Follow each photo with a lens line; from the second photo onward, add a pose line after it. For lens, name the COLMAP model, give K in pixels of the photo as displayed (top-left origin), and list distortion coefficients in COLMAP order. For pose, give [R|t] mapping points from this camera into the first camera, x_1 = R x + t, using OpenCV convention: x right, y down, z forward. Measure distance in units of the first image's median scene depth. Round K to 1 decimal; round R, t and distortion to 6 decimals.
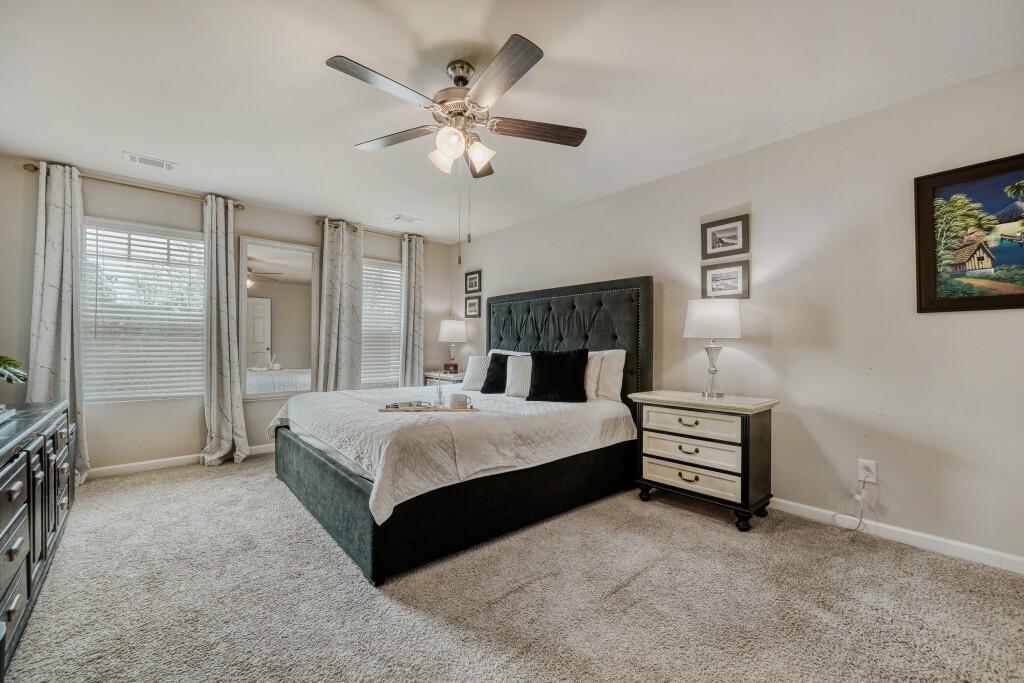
lens RADIAL K [[412.9, 0, 506.1], [0, 412.9, 343.1], [0, 0, 1]] dist [-0.001398, 0.001832]
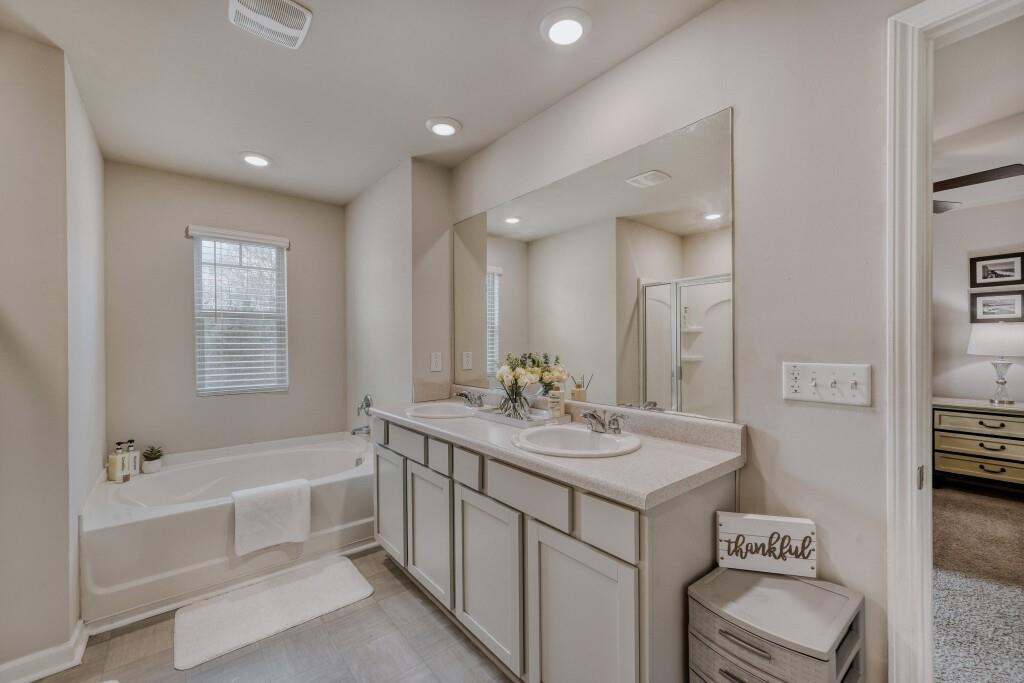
lens RADIAL K [[412.9, 0, 507.8], [0, 412.9, 347.1], [0, 0, 1]] dist [-0.001398, 0.001832]
pose [[0.999199, -0.006181, -0.039525, -0.832703], [0.006686, 0.999897, 0.012664, -0.056618], [0.039442, -0.012919, 0.999138, -0.251666]]
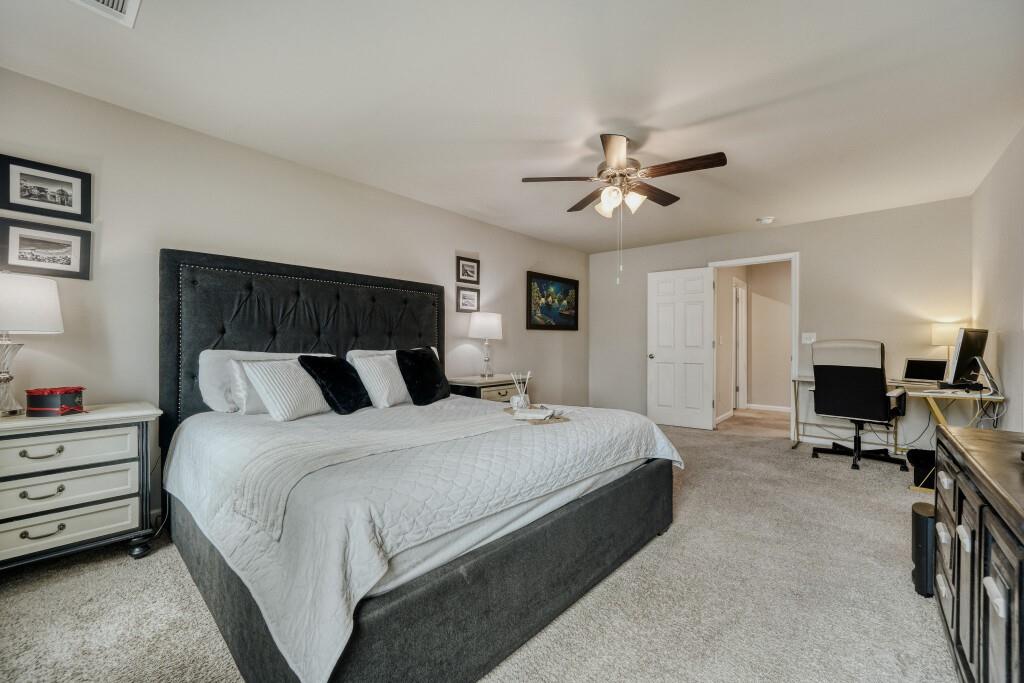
lens RADIAL K [[401.1, 0, 502.8], [0, 401.1, 347.2], [0, 0, 1]] dist [-0.002876, -0.000305]
pose [[-0.100505, -0.015740, 0.994812, -0.909279], [-0.013131, 0.999809, 0.014493, -0.002445], [-0.994850, -0.011606, -0.100693, 1.005818]]
